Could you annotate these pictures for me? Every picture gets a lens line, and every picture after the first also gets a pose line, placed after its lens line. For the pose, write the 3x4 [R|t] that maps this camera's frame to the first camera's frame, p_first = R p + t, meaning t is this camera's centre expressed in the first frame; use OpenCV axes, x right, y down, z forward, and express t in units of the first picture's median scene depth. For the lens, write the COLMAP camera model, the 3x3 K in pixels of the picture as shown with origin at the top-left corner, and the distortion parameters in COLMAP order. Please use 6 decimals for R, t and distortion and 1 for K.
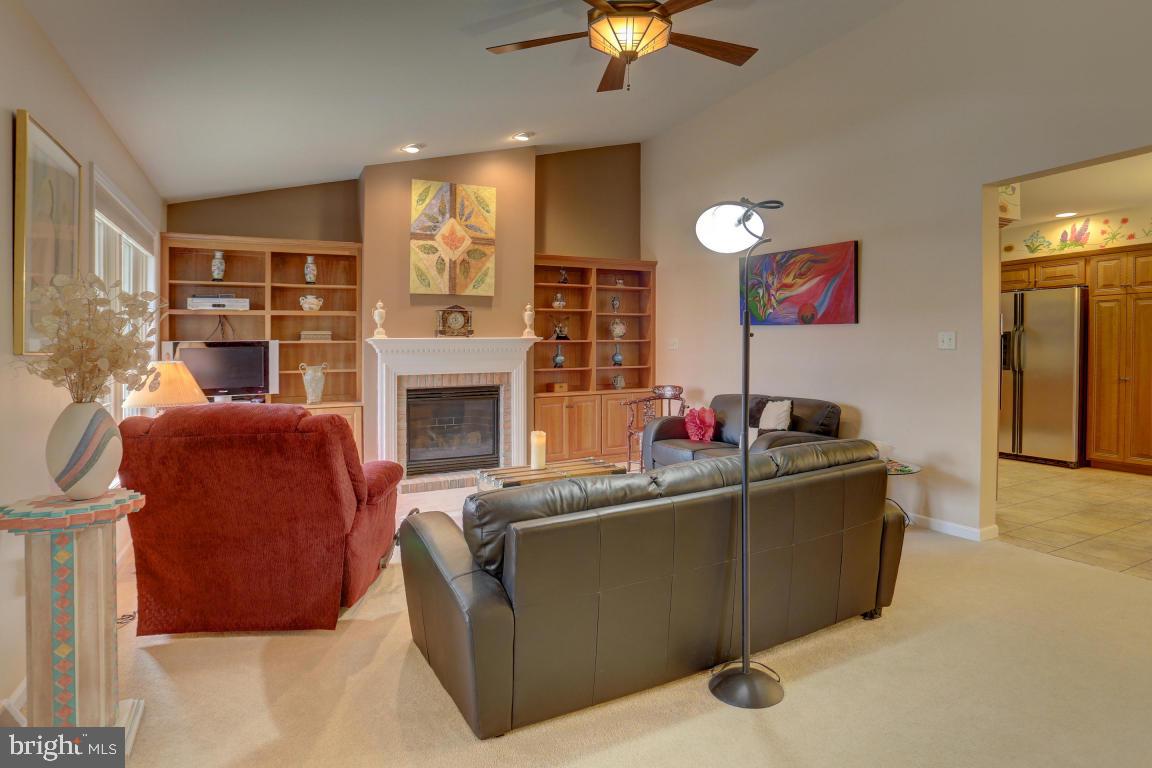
lens RADIAL K [[618.9, 0, 576.0], [0, 618.9, 384.0], [0, 0, 1]] dist [-0.004521, 0.000625]
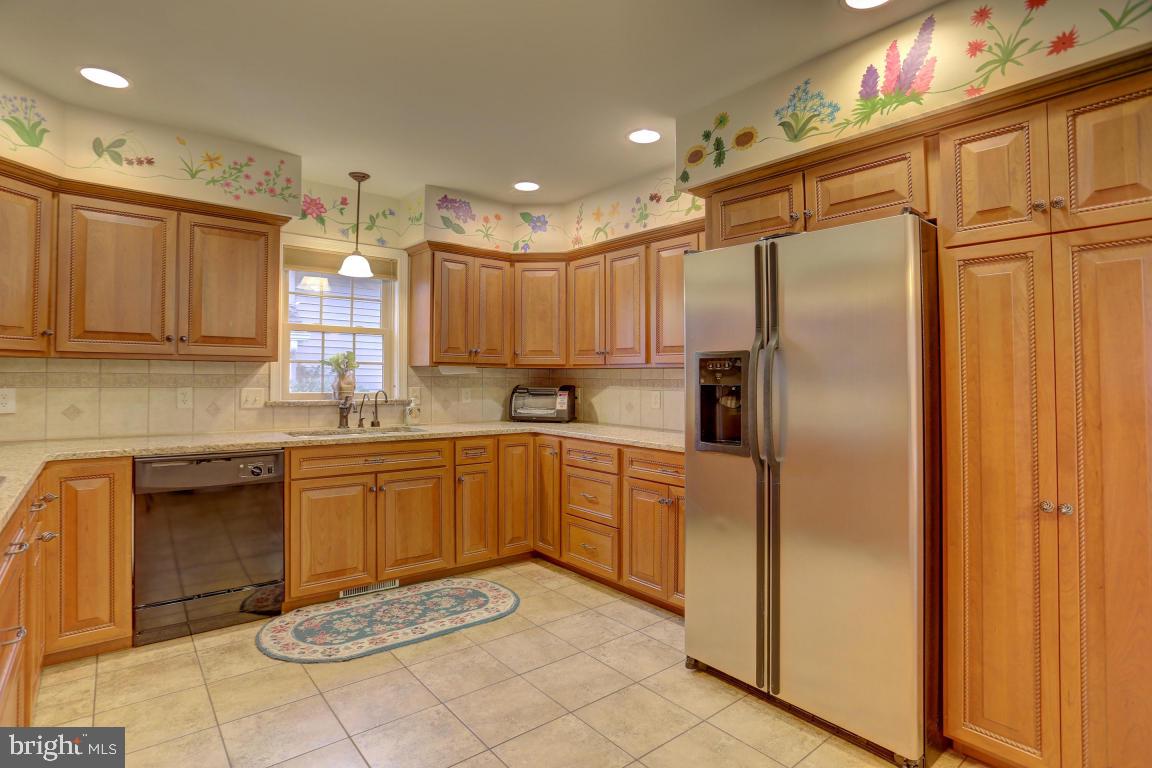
lens RADIAL K [[584.1, 0, 582.5], [0, 584.1, 365.8], [0, 0, 1]] dist [-0.053509, 0.027430]
pose [[0.974964, 0.028058, 0.220586, 0.577786], [-0.011013, 0.996883, -0.078128, -0.052178], [-0.222091, 0.073743, 0.972233, 0.748454]]
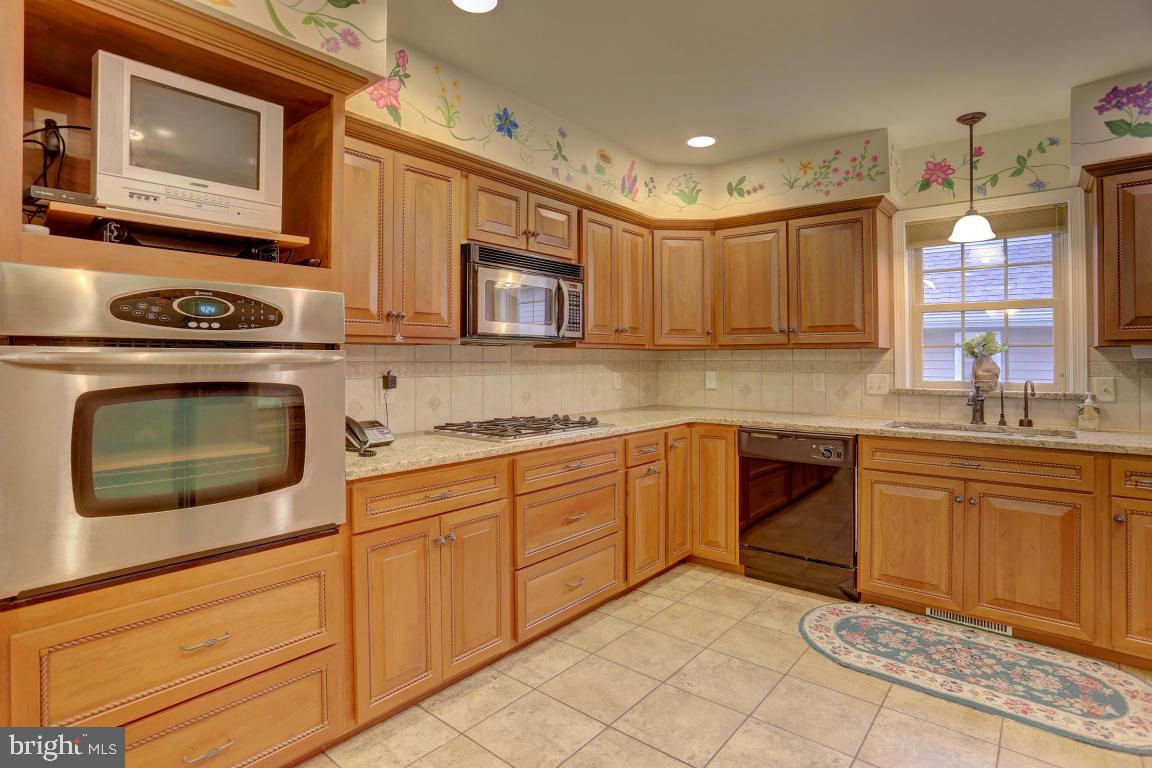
lens RADIAL K [[584.1, 0, 582.5], [0, 584.1, 365.8], [0, 0, 1]] dist [-0.053509, 0.027430]
pose [[0.417583, 0.024443, -0.908310, 0.777713], [-0.059517, 0.998227, -0.000500, -0.061735], [0.906687, 0.054269, 0.418298, 0.870040]]
